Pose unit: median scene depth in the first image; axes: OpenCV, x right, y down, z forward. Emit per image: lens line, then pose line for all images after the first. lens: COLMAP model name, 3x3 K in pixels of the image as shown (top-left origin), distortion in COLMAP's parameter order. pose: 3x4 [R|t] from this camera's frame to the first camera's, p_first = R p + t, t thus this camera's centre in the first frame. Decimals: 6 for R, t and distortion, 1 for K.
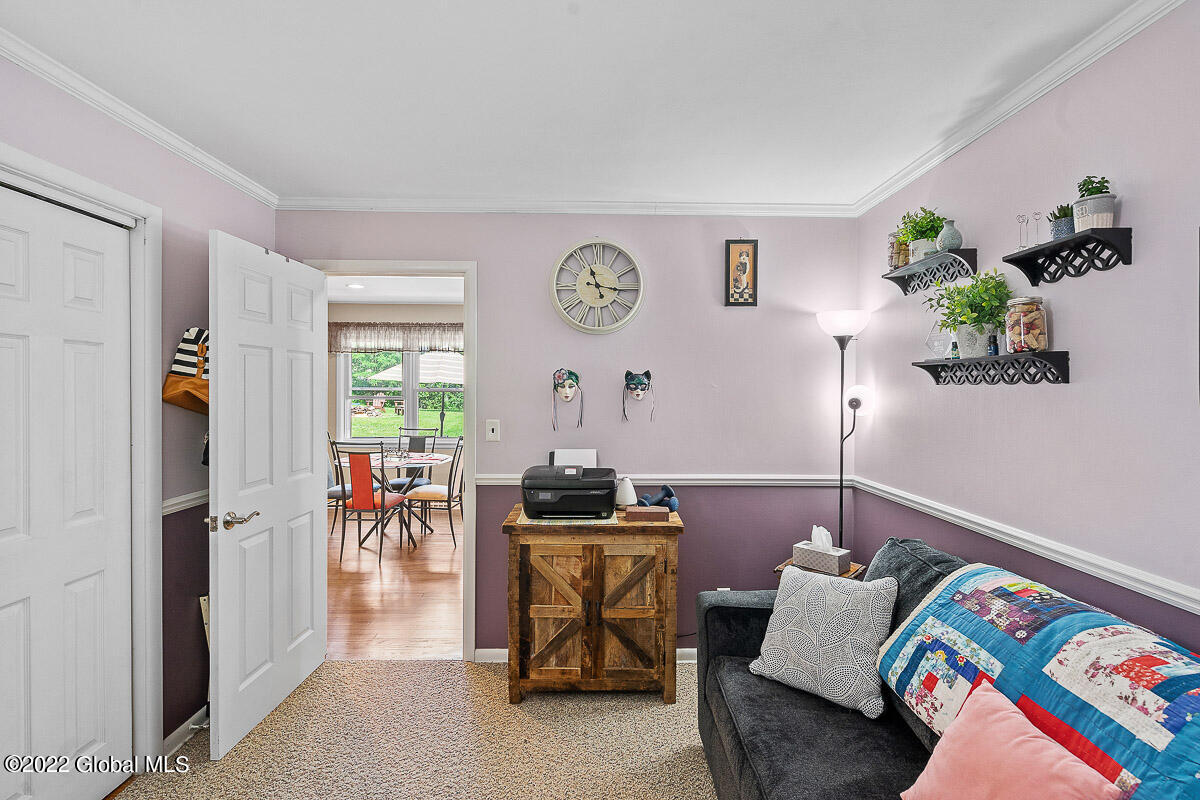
lens RADIAL K [[550.7, 0, 602.8], [0, 550.7, 392.7], [0, 0, 1]] dist [-0.008535, 0.004659]
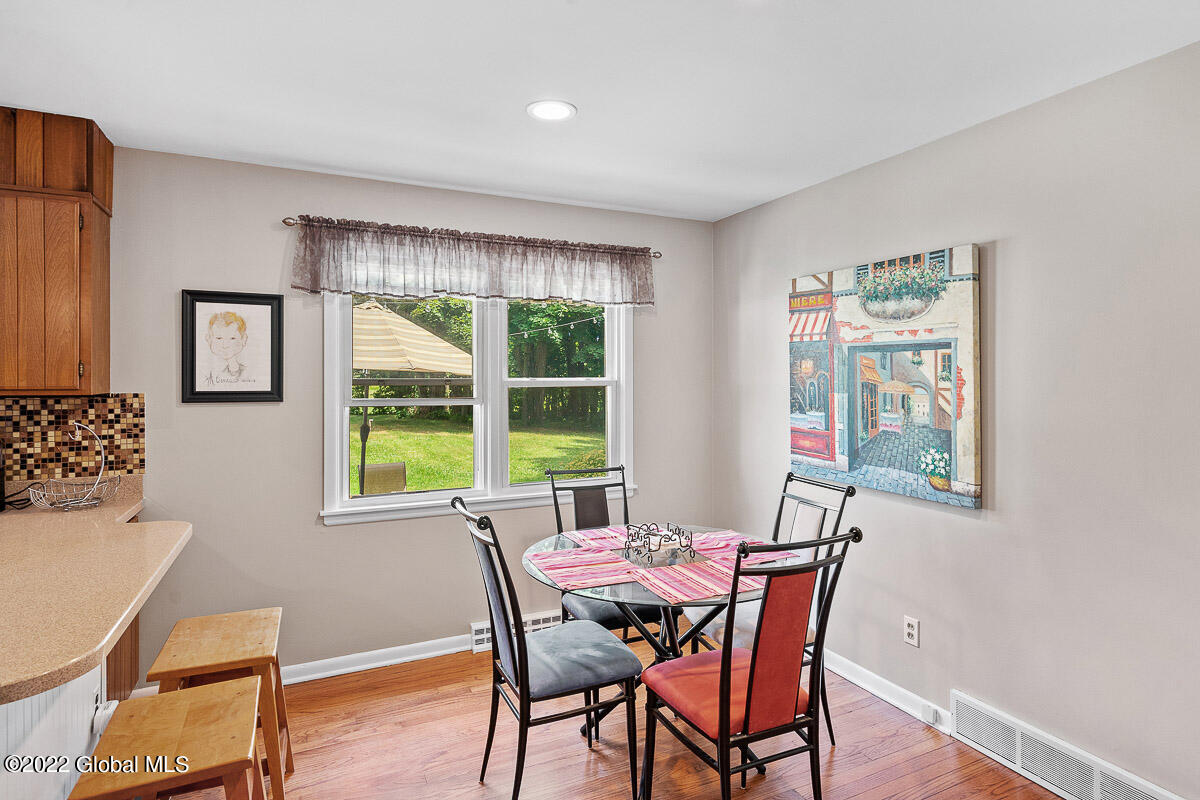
lens RADIAL K [[643.9, 0, 600.3], [0, 643.9, 380.8], [0, 0, 1]] dist [0.004111, 0.003696]
pose [[0.904340, -0.013263, 0.426607, -0.507270], [0.016777, 0.999849, -0.004481, -0.003395], [-0.426483, 0.011210, 0.904426, 0.484323]]
